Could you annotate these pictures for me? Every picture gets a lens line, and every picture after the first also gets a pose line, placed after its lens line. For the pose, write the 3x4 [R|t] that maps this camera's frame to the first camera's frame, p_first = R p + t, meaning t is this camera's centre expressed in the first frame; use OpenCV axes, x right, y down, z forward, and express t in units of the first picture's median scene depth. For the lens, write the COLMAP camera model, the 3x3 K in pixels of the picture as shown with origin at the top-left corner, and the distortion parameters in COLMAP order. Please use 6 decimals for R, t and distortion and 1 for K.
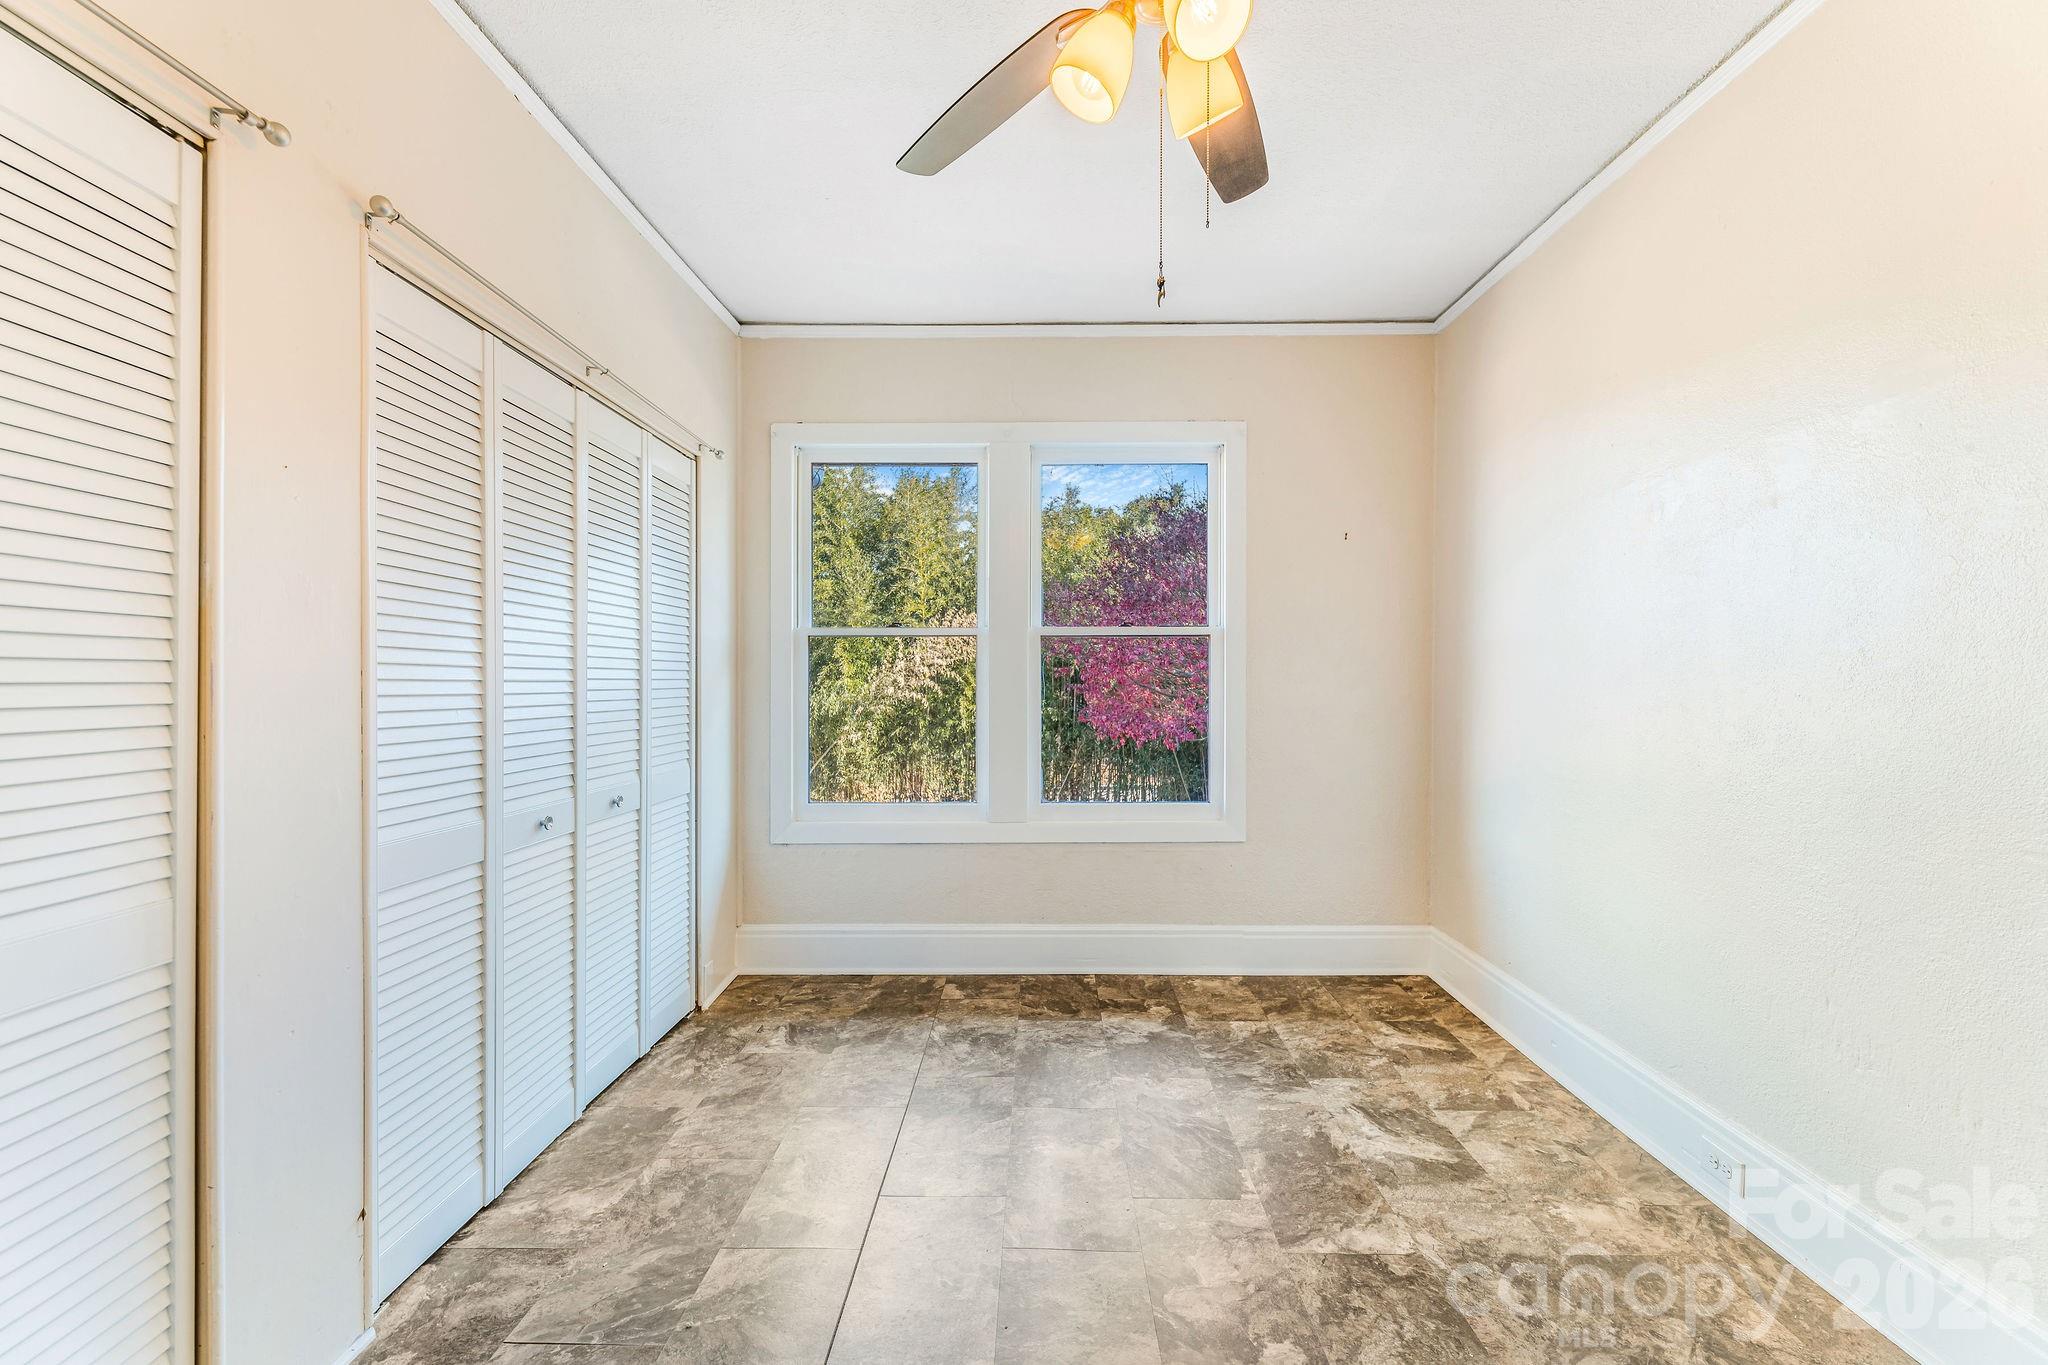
lens RADIAL K [[829.7, 0, 1024.0], [0, 829.7, 682.5], [0, 0, 1]] dist [-0.008489, 0.000186]
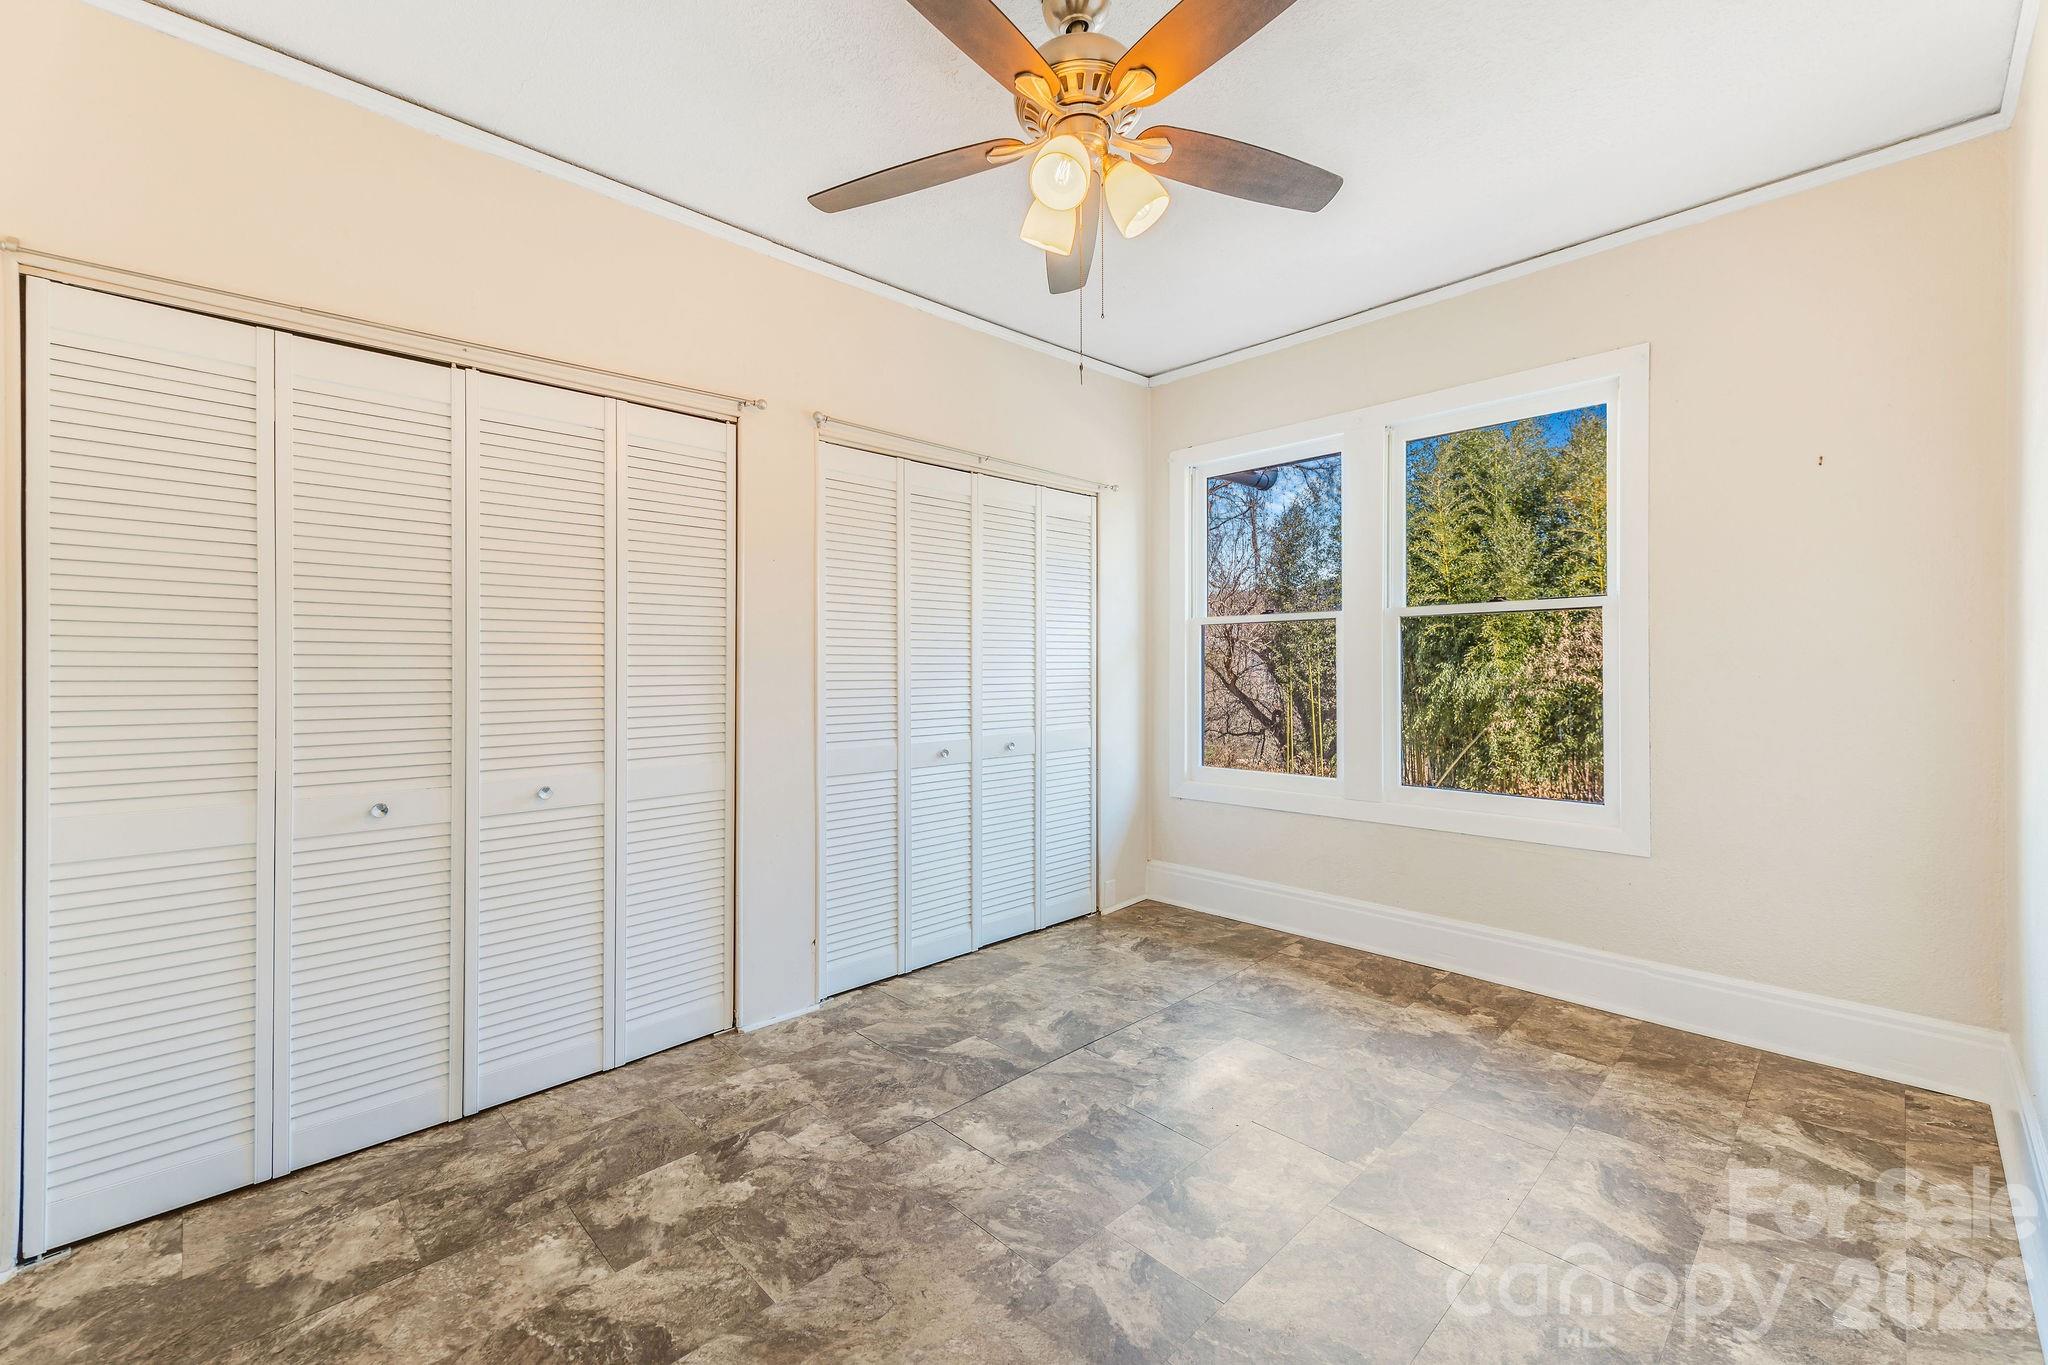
lens RADIAL K [[824.8, 0, 1034.9], [0, 824.8, 662.9], [0, 0, 1]] dist [0.010276, -0.006680]
pose [[0.713111, -0.003809, -0.701041, 0.416825], [0.002528, 0.999993, -0.002861, -0.000094], [0.701047, 0.000268, 0.713115, -0.008129]]
